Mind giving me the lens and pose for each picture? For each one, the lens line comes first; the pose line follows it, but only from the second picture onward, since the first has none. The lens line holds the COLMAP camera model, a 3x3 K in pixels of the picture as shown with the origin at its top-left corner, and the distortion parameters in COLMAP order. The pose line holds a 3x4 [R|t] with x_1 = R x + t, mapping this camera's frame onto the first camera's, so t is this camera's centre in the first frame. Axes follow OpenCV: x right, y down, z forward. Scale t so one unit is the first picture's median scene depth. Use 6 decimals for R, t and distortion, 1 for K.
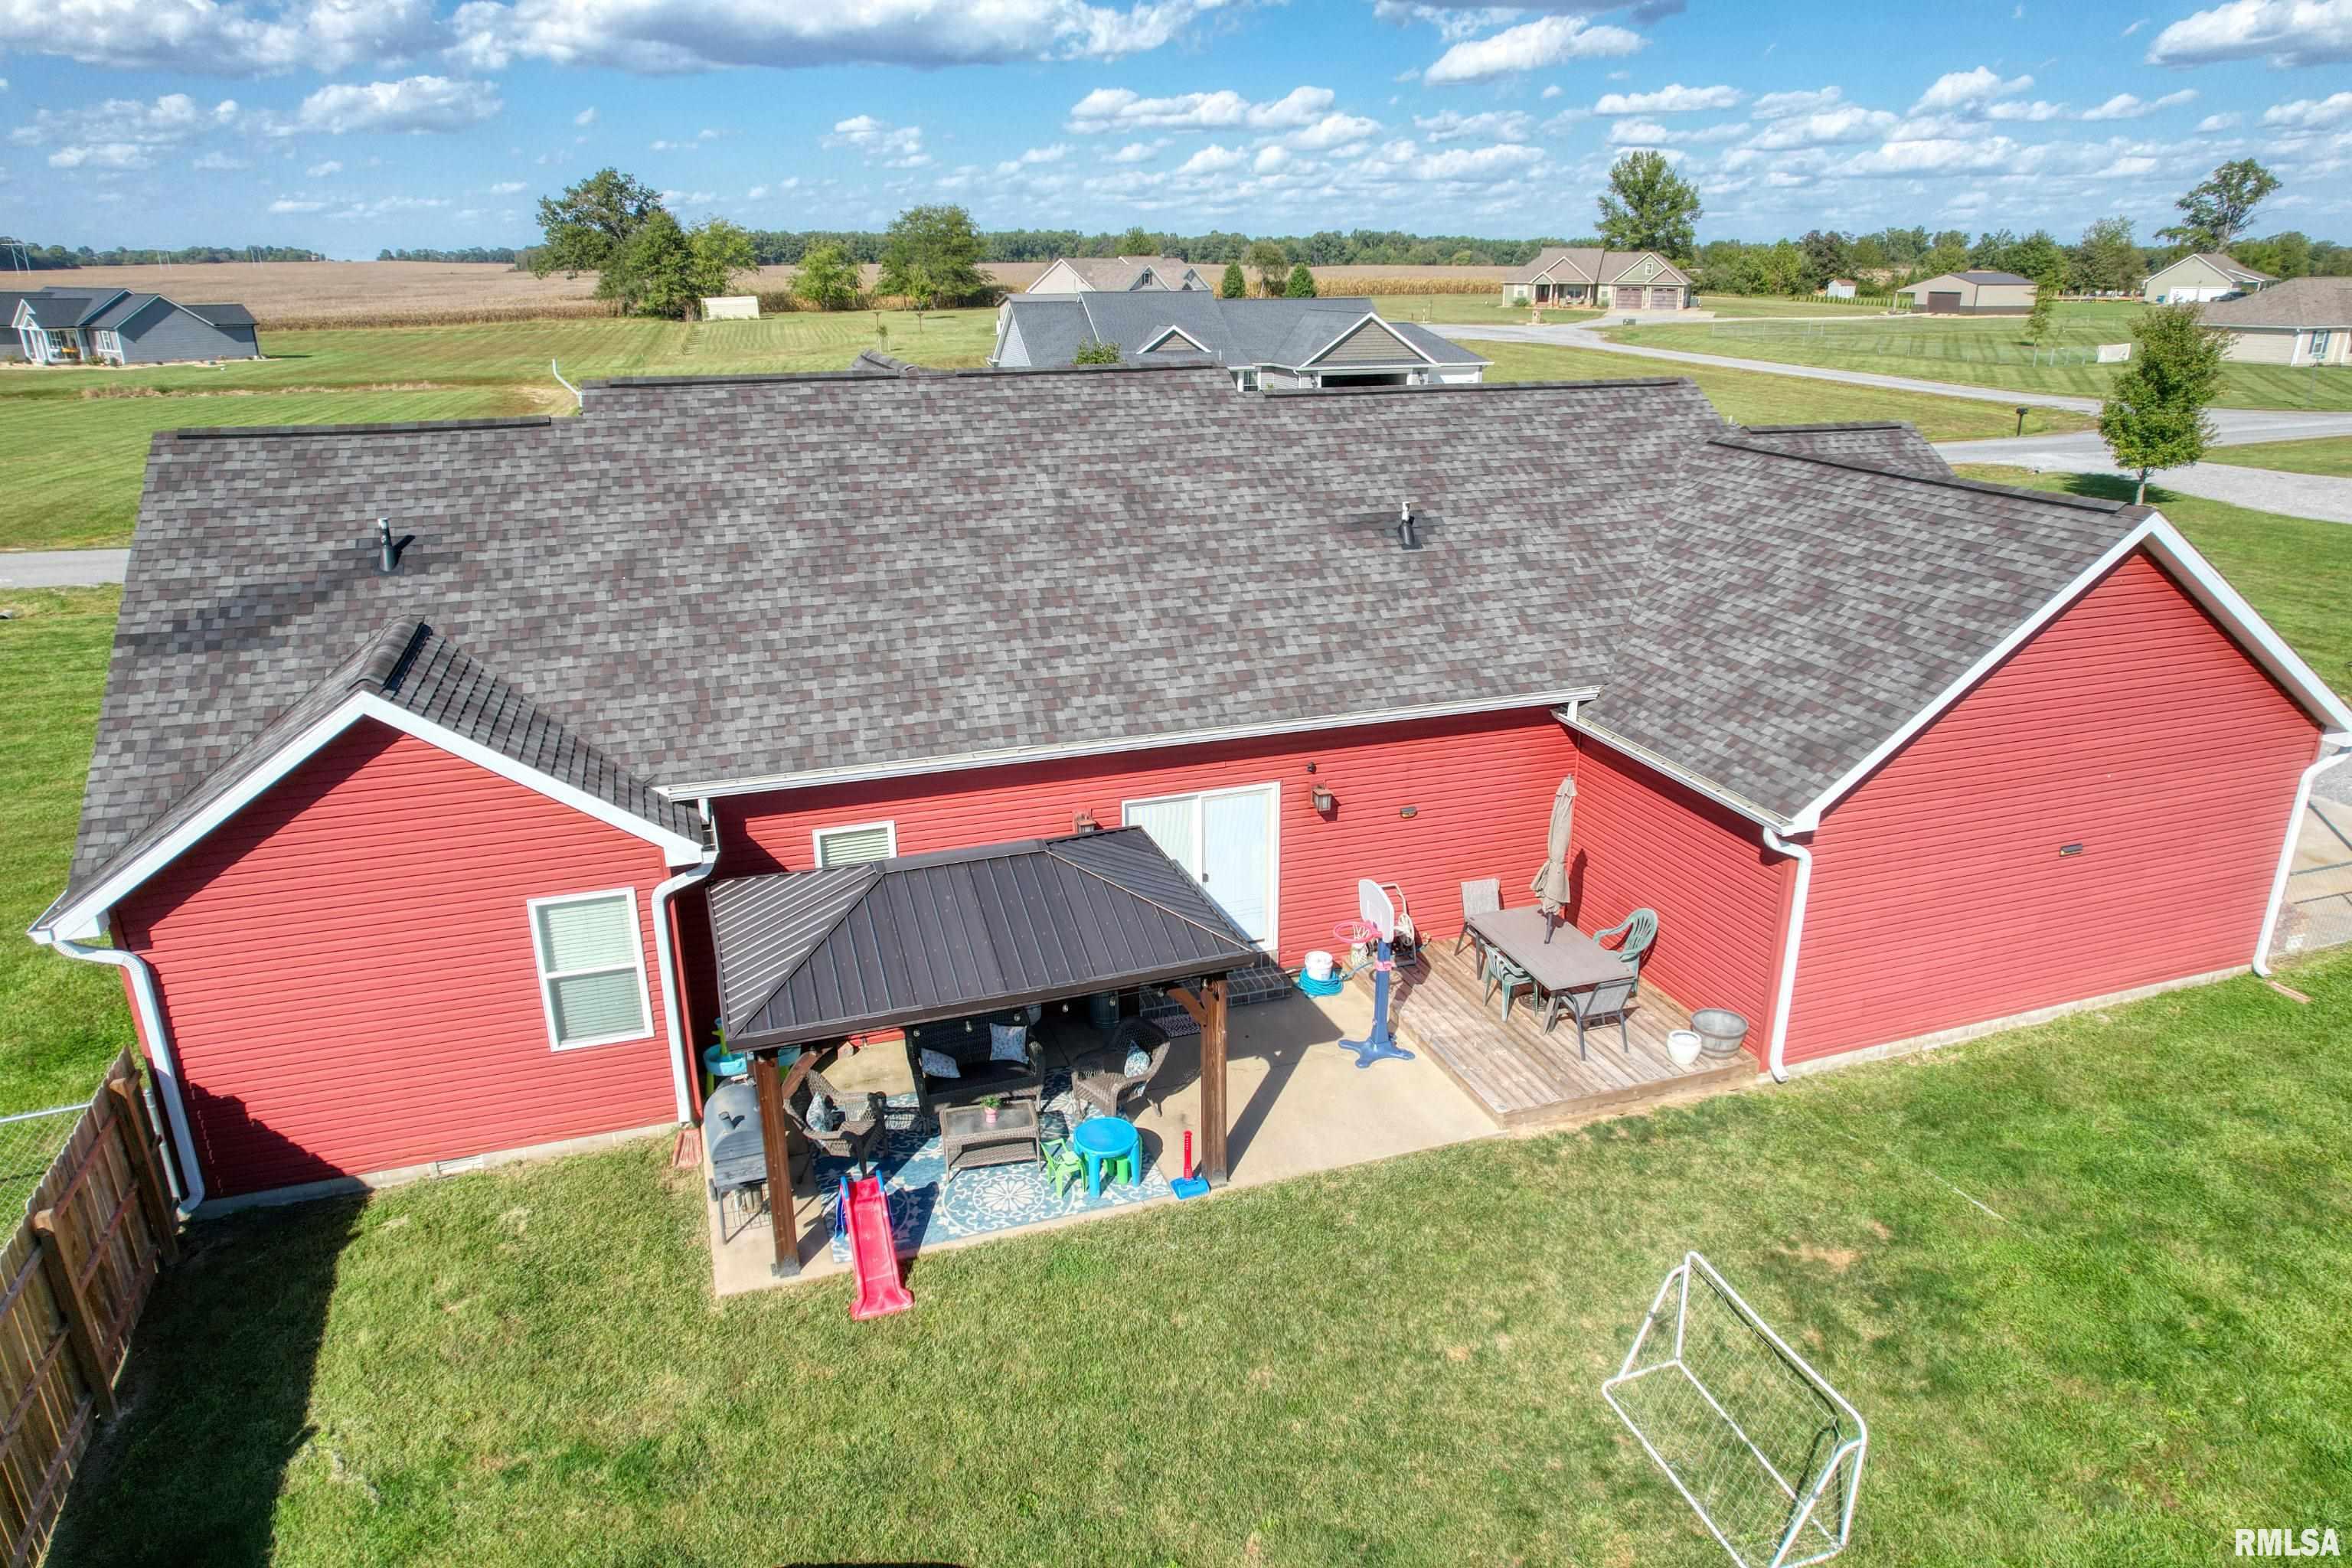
lens RADIAL K [[1504.1, 0, 1187.0], [0, 1504.1, 770.4], [0, 0, 1]] dist [-0.082305, 0.082091]
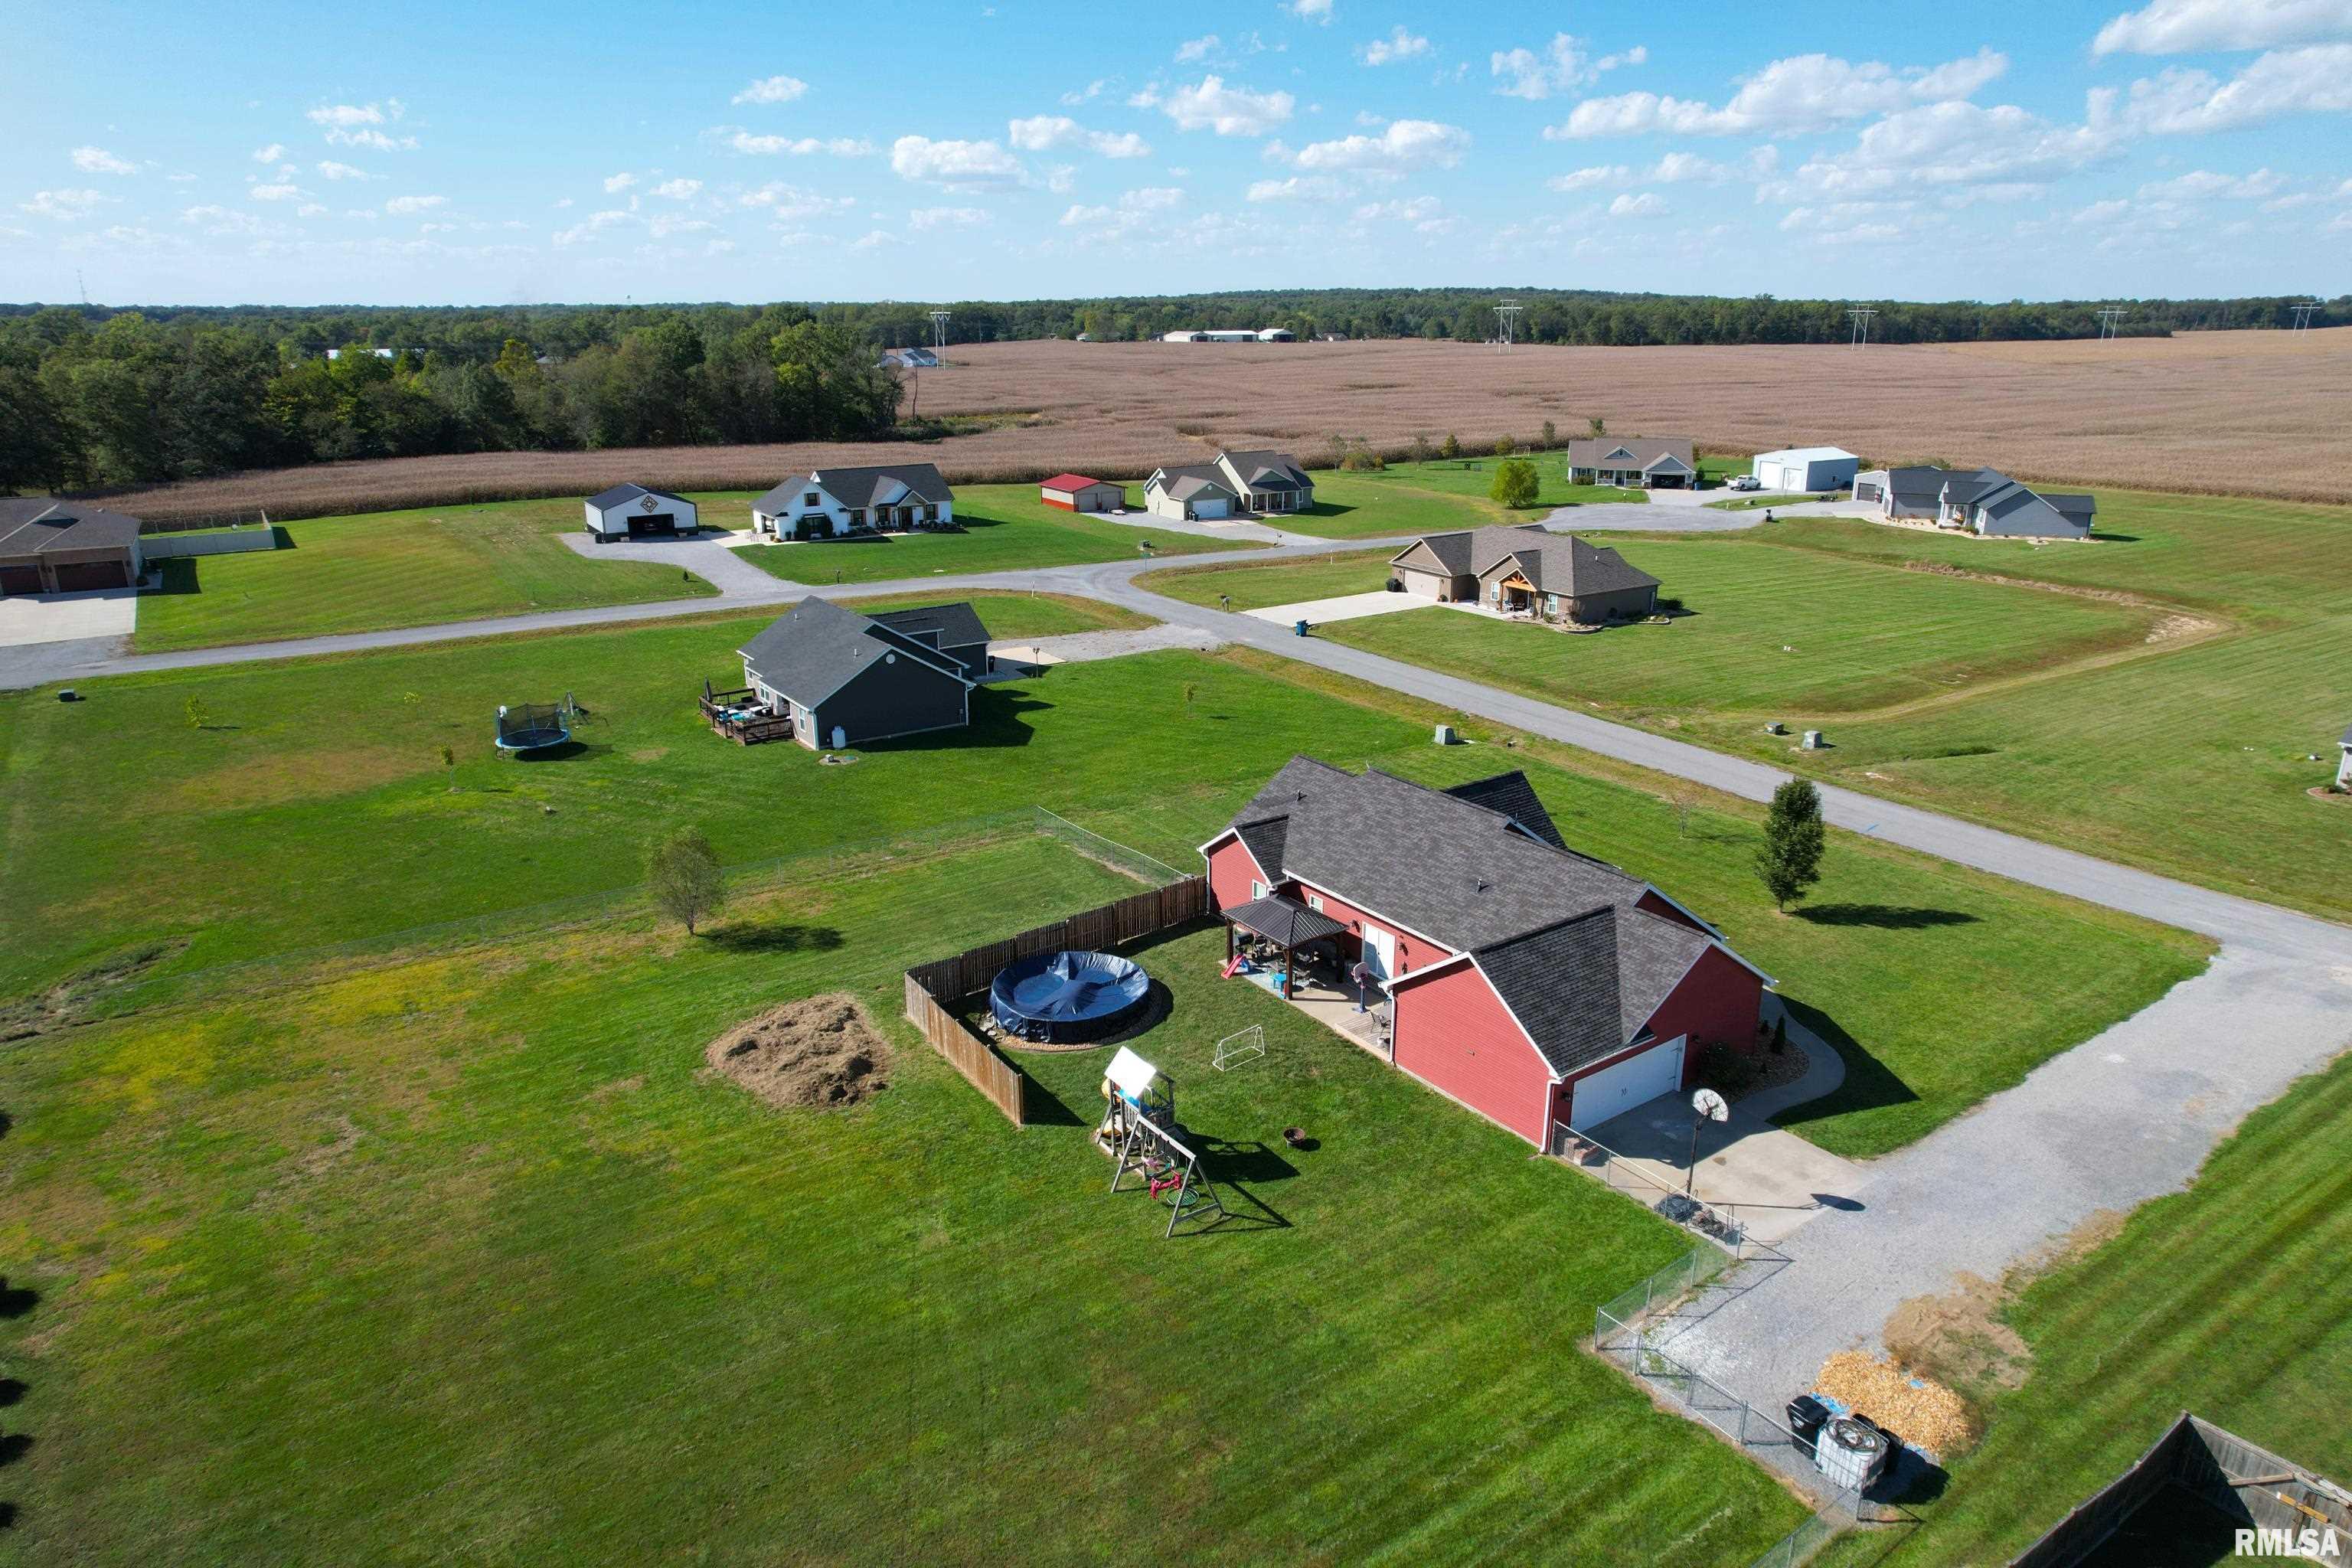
lens RADIAL K [[1504.1, 0, 1187.0], [0, 1504.1, 770.4], [0, 0, 1]] dist [-0.082305, 0.082091]
pose [[0.271694, 0.289402, -0.917839, 3.484692], [-0.307092, 0.929928, 0.202309, -1.049336], [0.912073, 0.226895, 0.341529, -0.827800]]
